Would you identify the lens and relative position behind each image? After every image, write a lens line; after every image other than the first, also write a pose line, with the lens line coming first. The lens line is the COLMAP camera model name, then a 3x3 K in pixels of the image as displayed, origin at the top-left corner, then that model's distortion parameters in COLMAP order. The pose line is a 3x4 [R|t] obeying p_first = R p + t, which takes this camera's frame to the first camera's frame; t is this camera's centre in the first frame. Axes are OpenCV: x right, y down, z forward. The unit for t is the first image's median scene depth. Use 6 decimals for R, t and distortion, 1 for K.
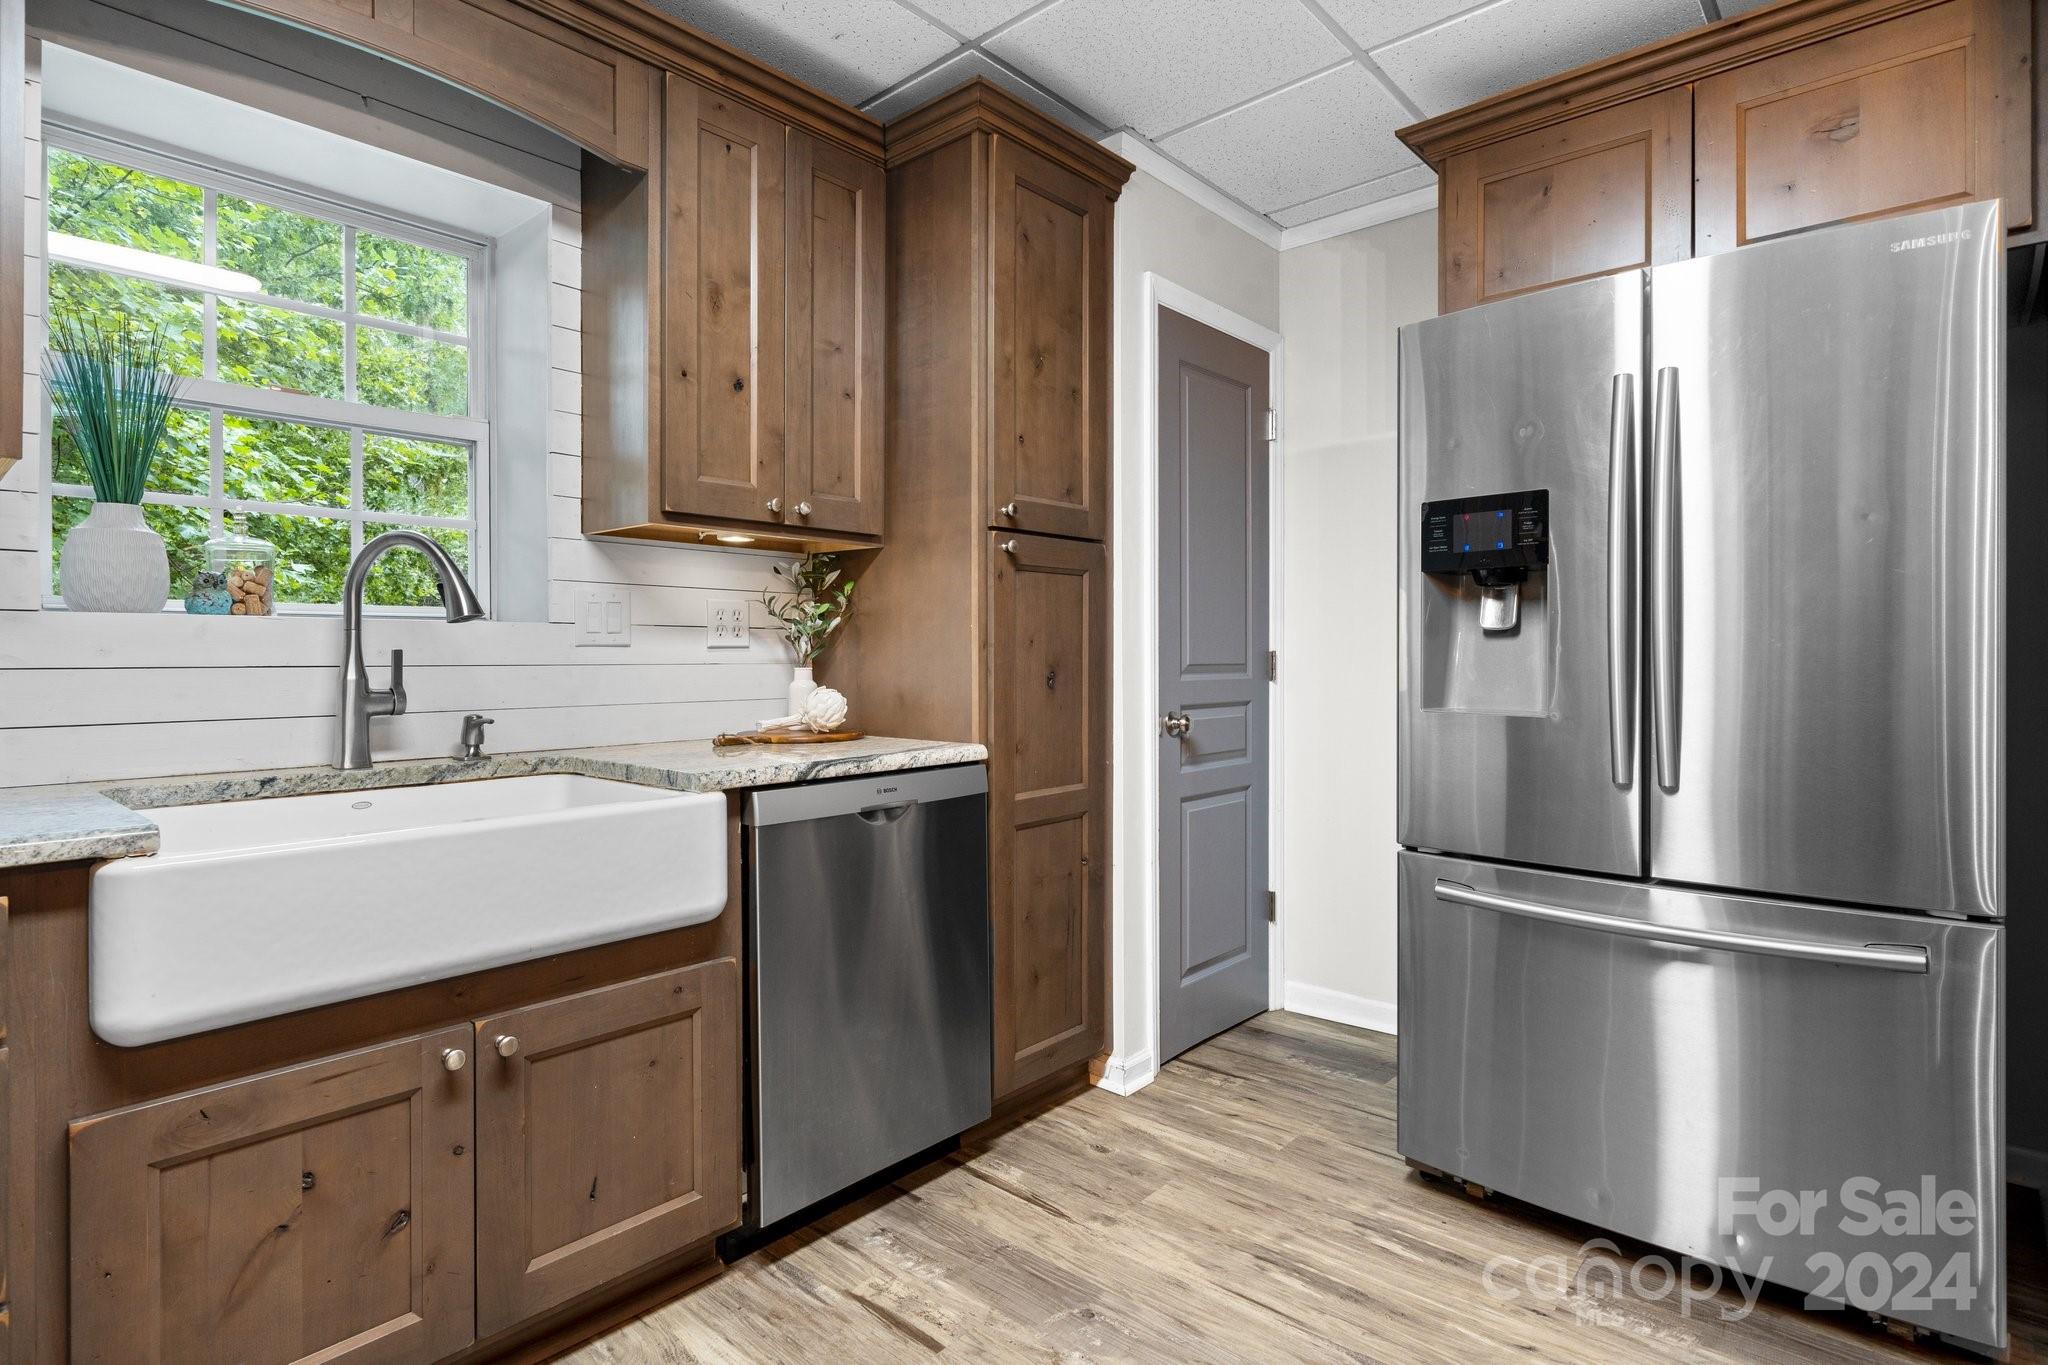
lens RADIAL K [[1039.2, 0, 1013.0], [0, 1039.2, 660.4], [0, 0, 1]] dist [0.000587, 0.000012]
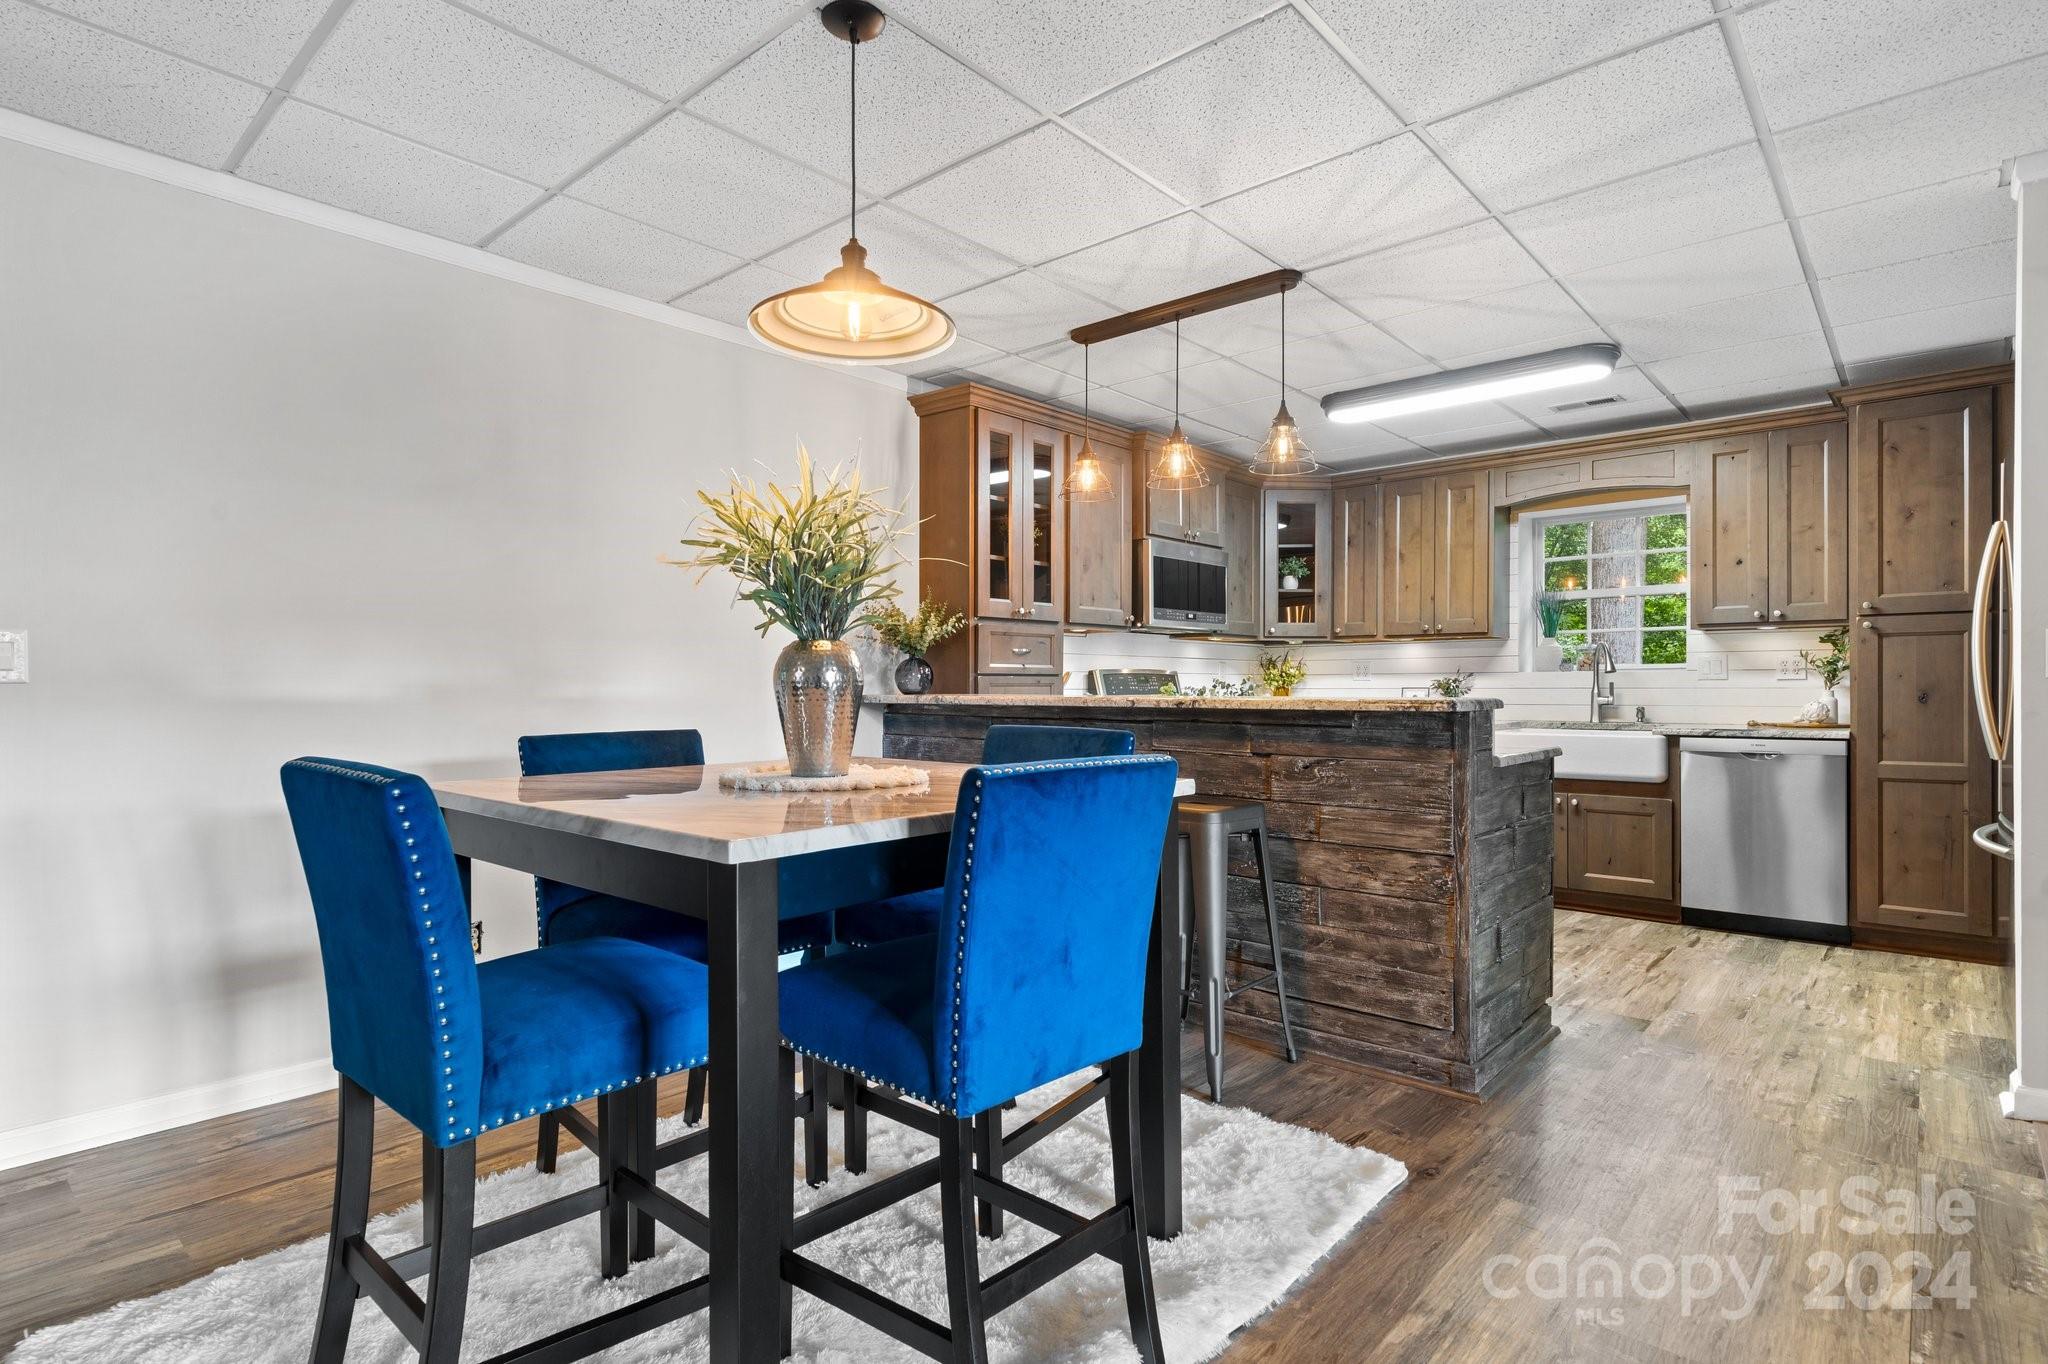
lens RADIAL K [[1027.2, 0, 1024.0], [0, 1027.2, 682.0], [0, 0, 1]] dist [0.001897, 0.000118]
pose [[0.007337, -0.002087, -0.999971, 1.908594], [0.000293, 0.999998, -0.002085, -0.005074], [0.999973, -0.000277, 0.007338, -0.542136]]
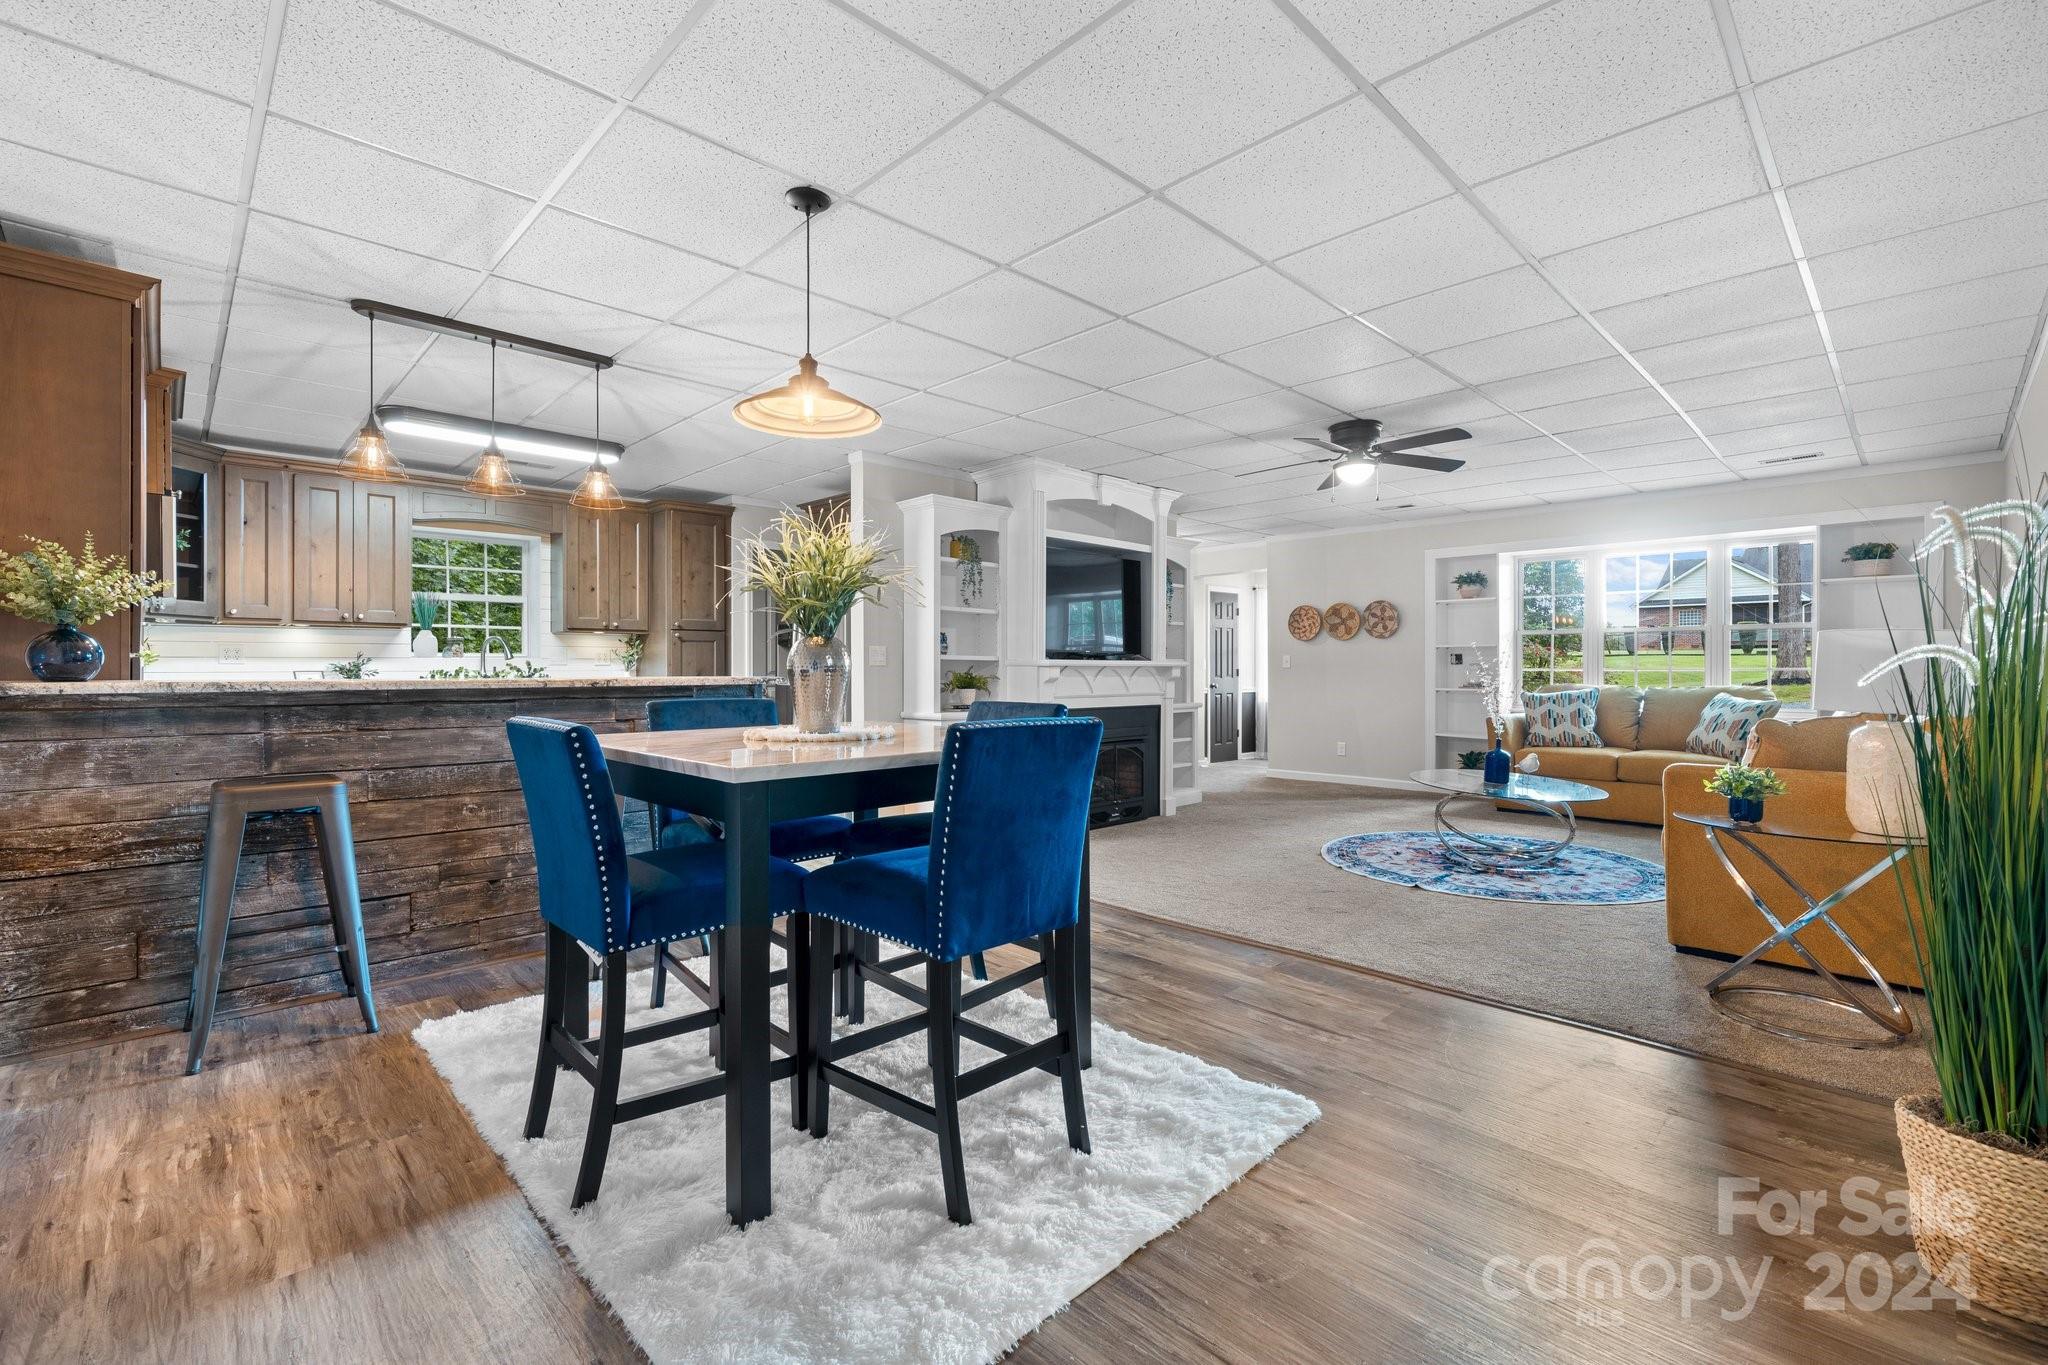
lens RADIAL K [[898.0, 0, 1013.9], [0, 898.0, 672.9], [0, 0, 1]] dist [0.001277, 0.000045]
pose [[0.997788, 0.000789, -0.066468, 1.314049], [-0.000616, 0.999996, 0.002621, 0.002395], [0.066470, -0.002574, 0.997785, -1.862211]]
